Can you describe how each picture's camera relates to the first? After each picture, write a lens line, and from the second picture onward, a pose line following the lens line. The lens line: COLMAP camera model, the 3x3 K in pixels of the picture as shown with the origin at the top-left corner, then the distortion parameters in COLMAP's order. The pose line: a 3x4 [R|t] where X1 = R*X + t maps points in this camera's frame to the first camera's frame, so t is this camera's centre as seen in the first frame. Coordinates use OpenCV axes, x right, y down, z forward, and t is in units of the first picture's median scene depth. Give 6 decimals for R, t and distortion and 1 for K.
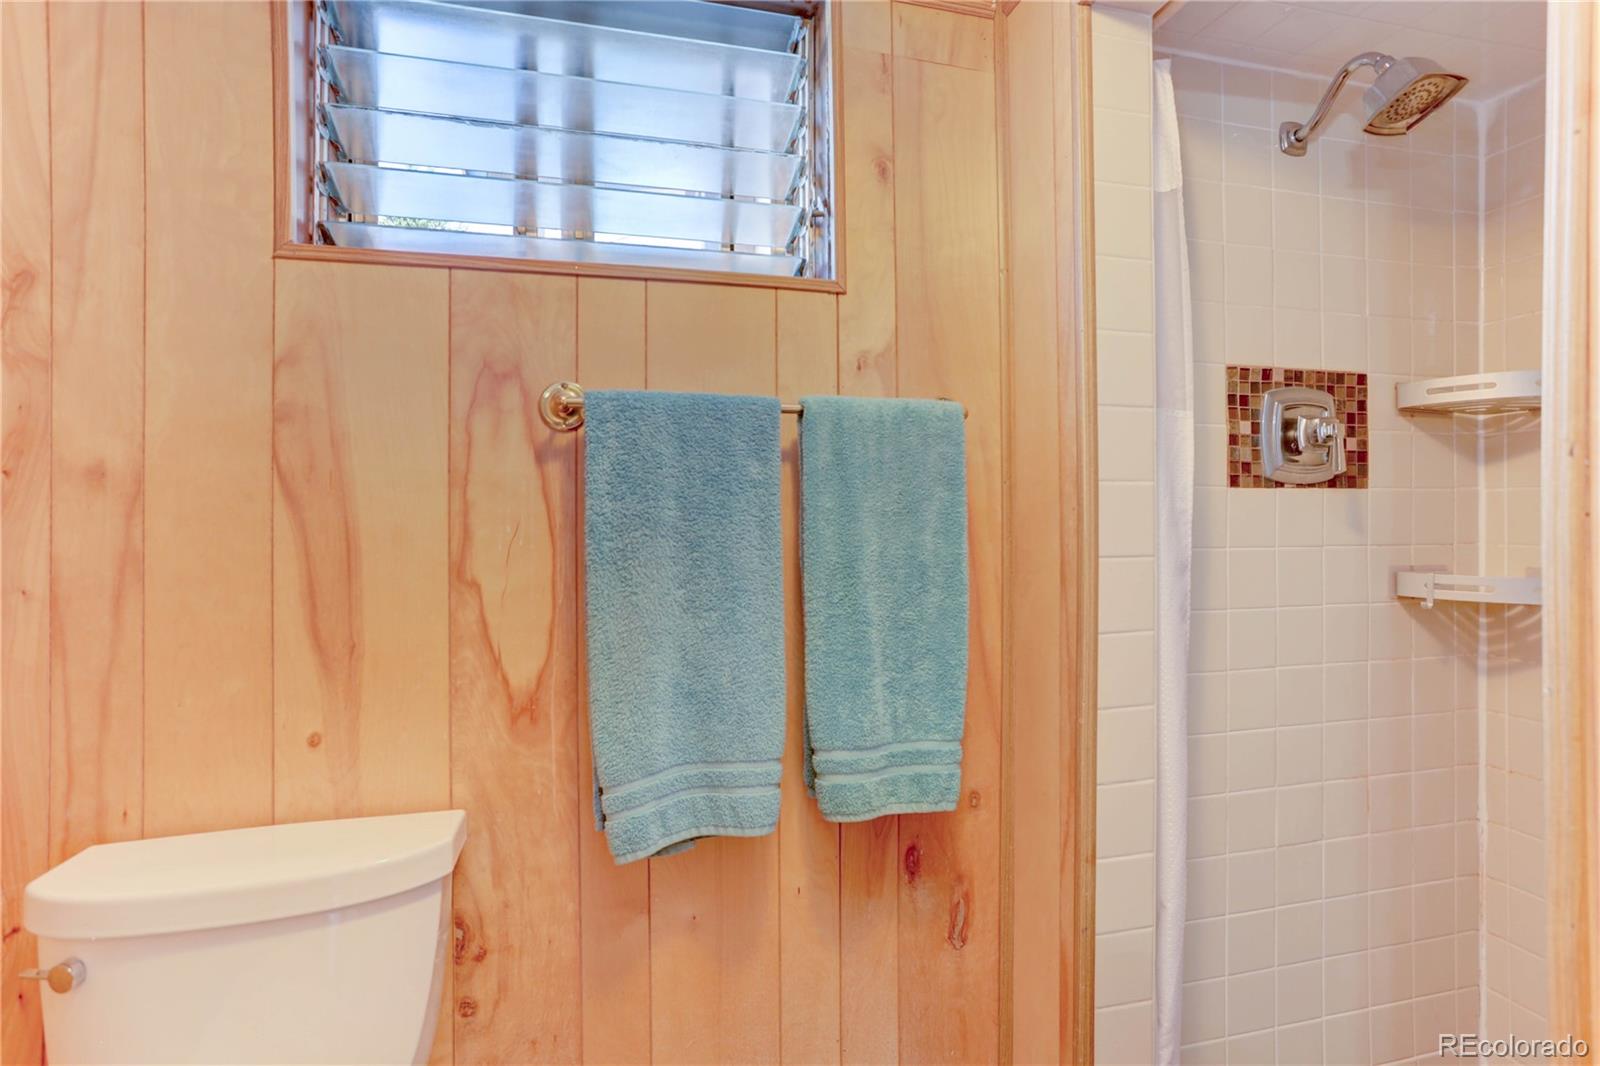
lens RADIAL K [[848.3, 0, 810.6], [0, 848.3, 531.4], [0, 0, 1]] dist [-0.040223, 0.017927]
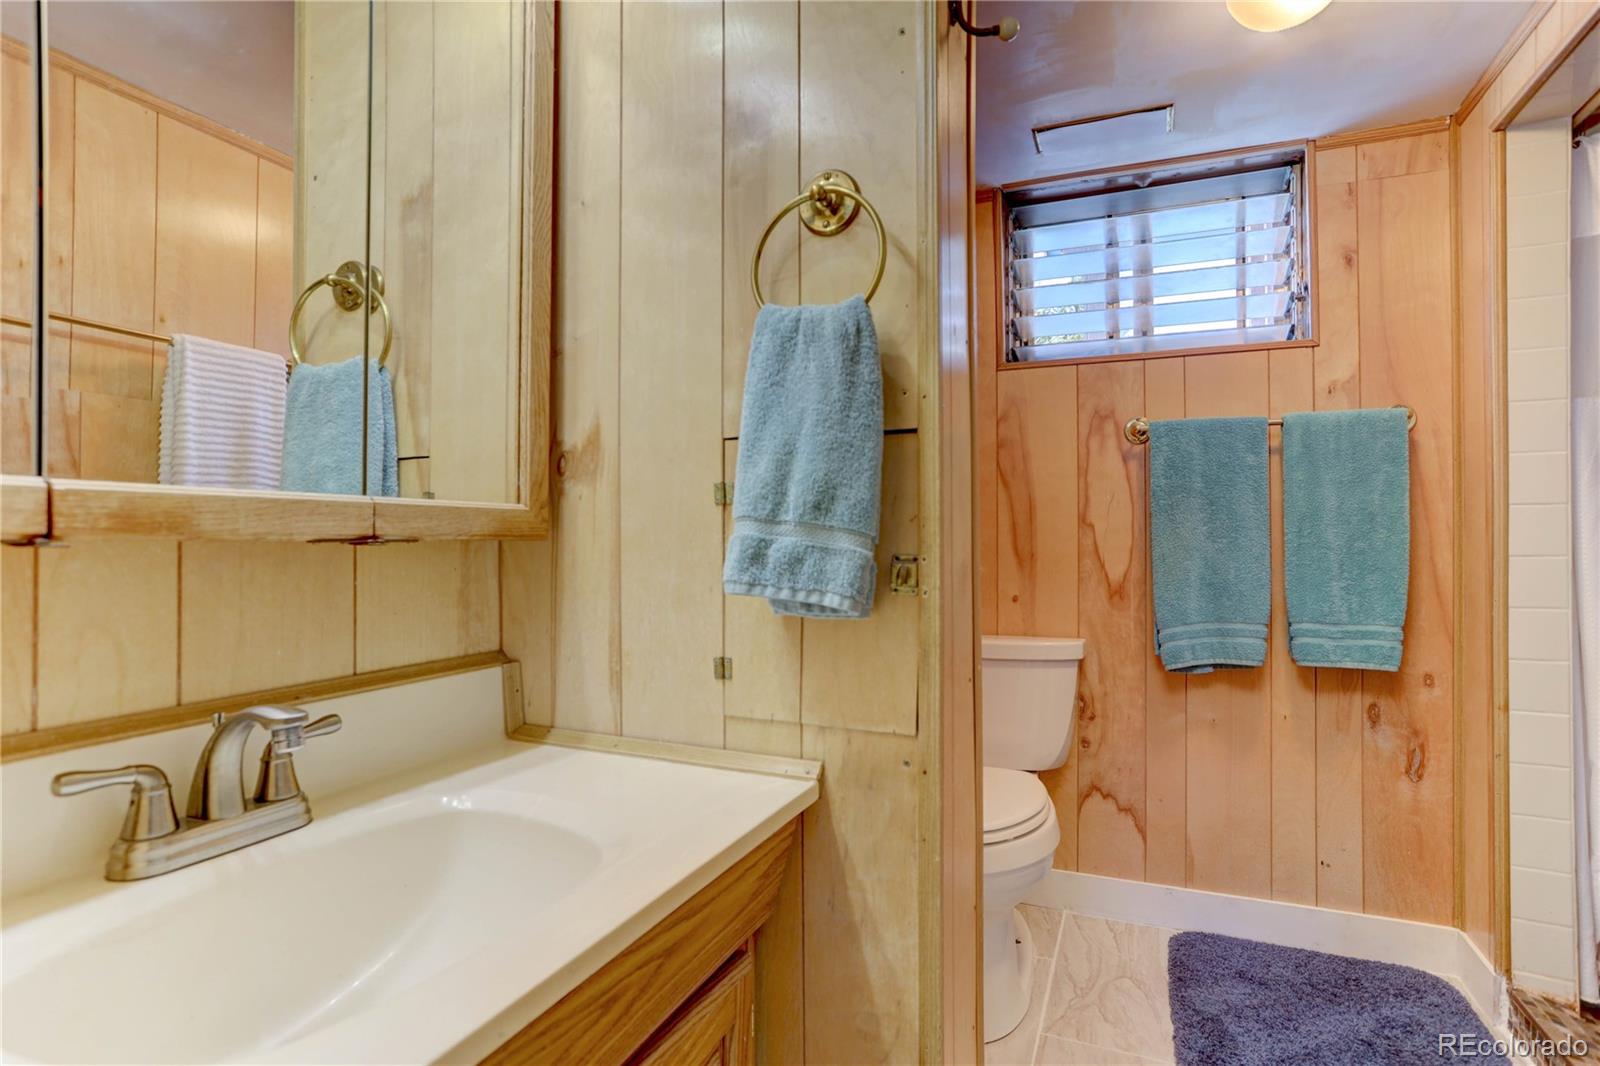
lens RADIAL K [[848.3, 0, 792.7], [0, 848.3, 532.9], [0, 0, 1]] dist [-0.040223, 0.017927]
pose [[0.792670, -0.005279, -0.609628, 0.234694], [-0.004893, 0.999875, -0.015020, 0.107911], [0.609631, 0.014889, 0.792545, -0.925817]]
